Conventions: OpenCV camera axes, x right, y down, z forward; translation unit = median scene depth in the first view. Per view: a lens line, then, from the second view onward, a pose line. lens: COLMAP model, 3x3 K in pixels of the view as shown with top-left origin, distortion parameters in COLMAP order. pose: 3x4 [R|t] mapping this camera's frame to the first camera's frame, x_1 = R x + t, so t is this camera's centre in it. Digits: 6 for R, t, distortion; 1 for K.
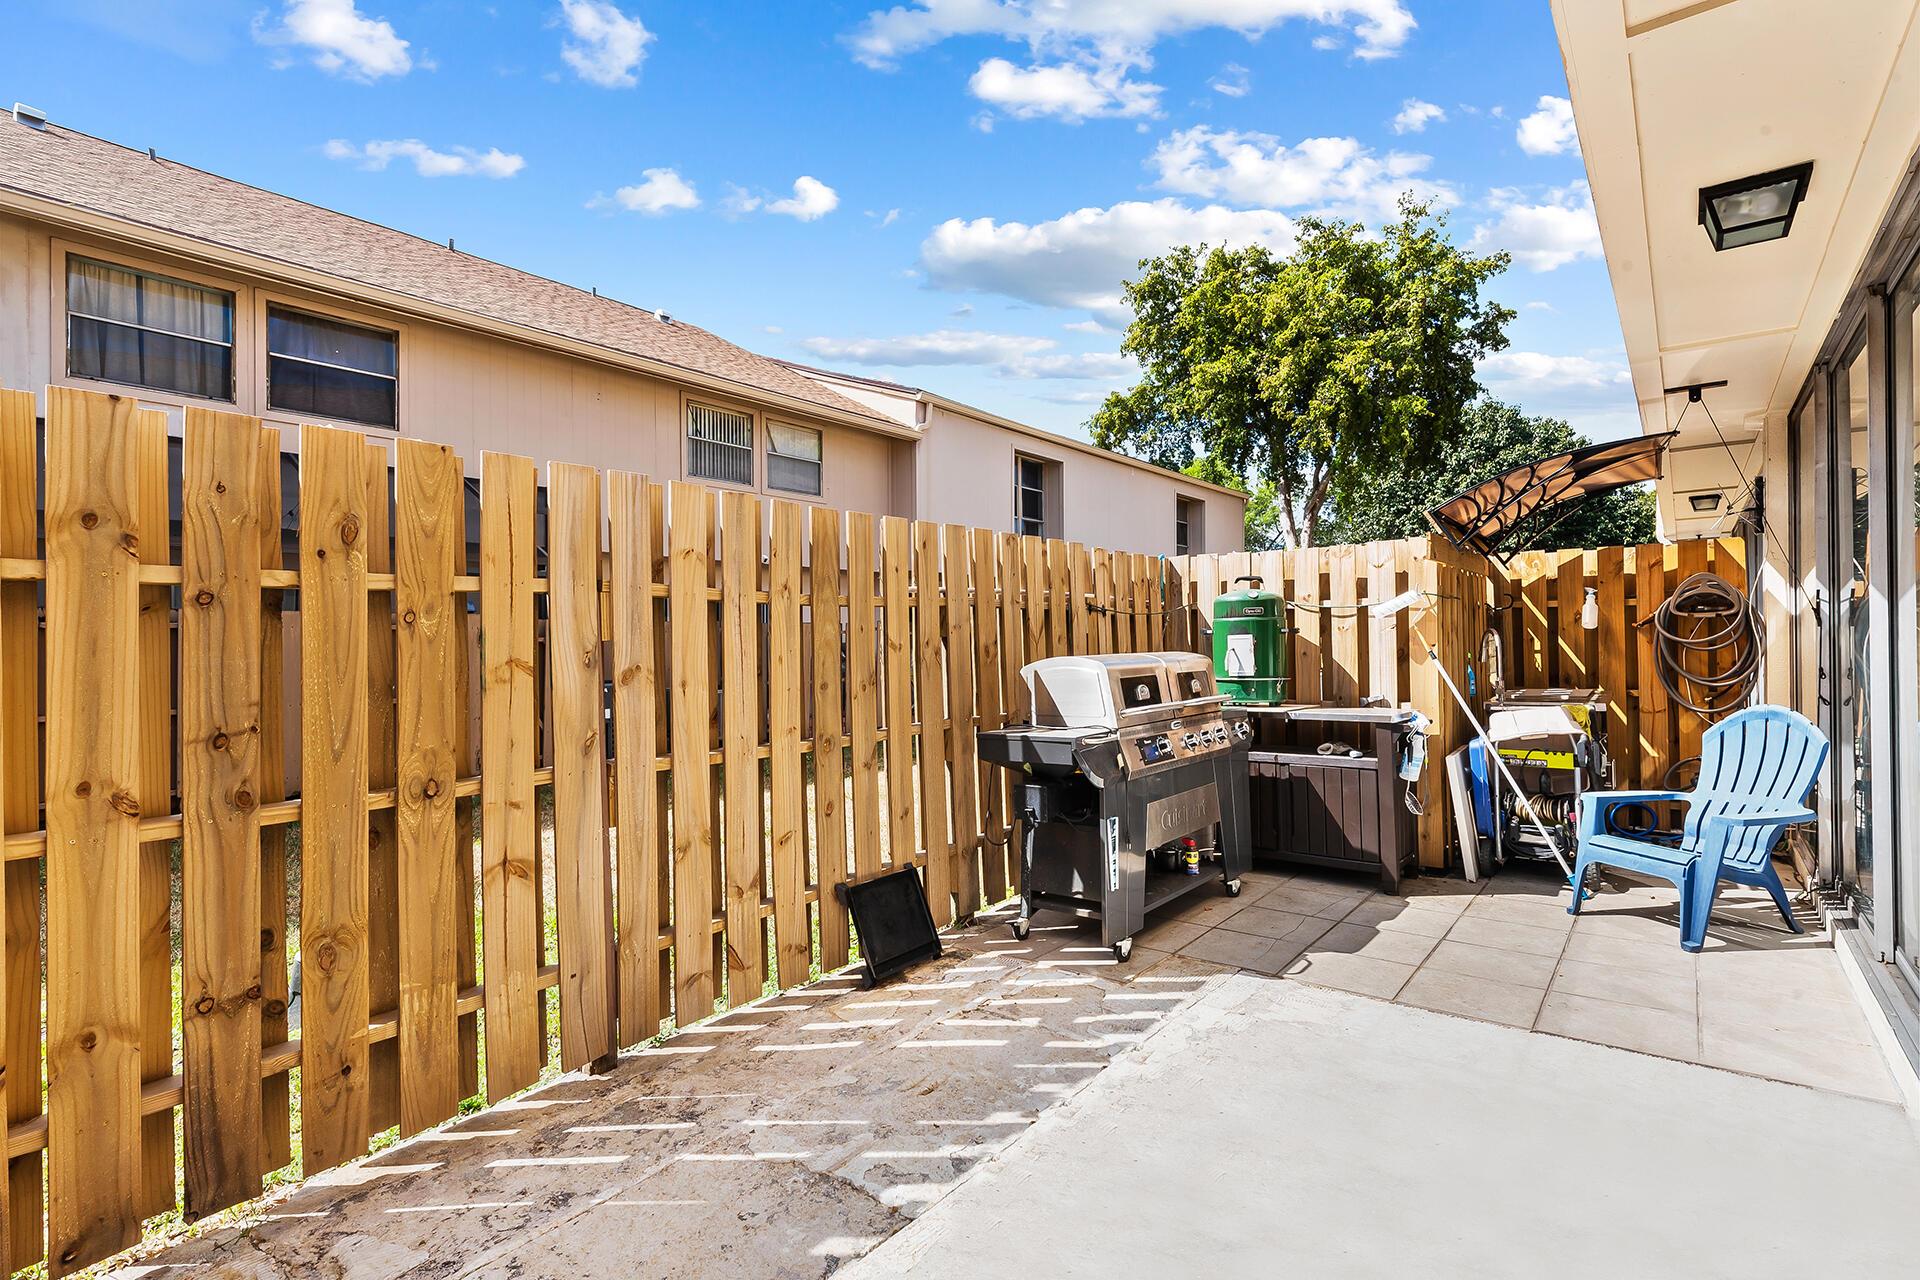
lens RADIAL K [[913.8, 0, 969.5], [0, 913.8, 636.2], [0, 0, 1]] dist [0.014186, -0.002696]
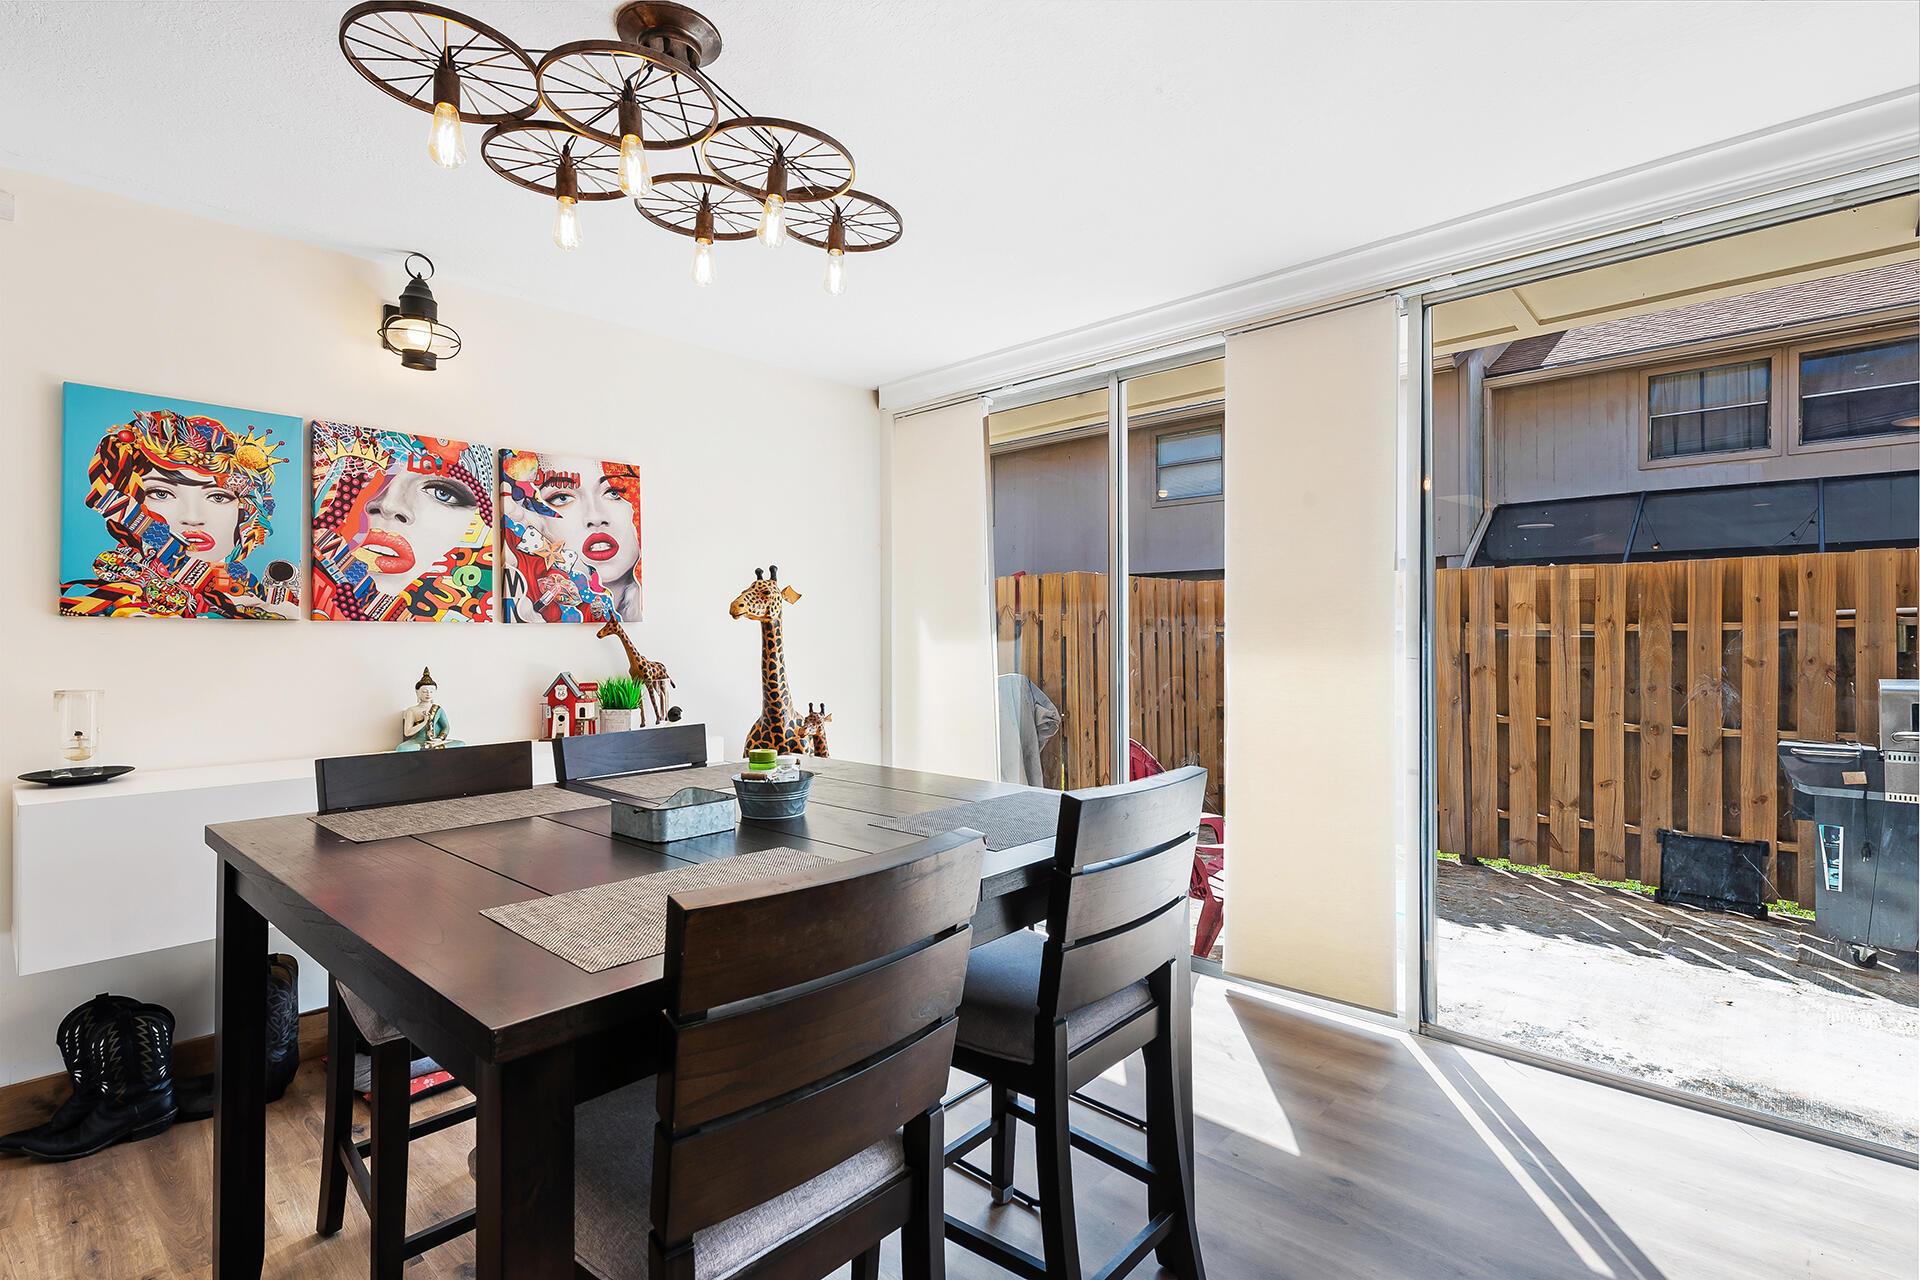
lens RADIAL K [[913.8, 0, 960.8], [0, 913.8, 638.3], [0, 0, 1]] dist [0.014186, -0.002696]
pose [[-0.098726, 0.014681, -0.995006, 0.601829], [0.007839, 0.999872, 0.013975, -0.022510], [0.995084, -0.006420, -0.098828, 0.034558]]
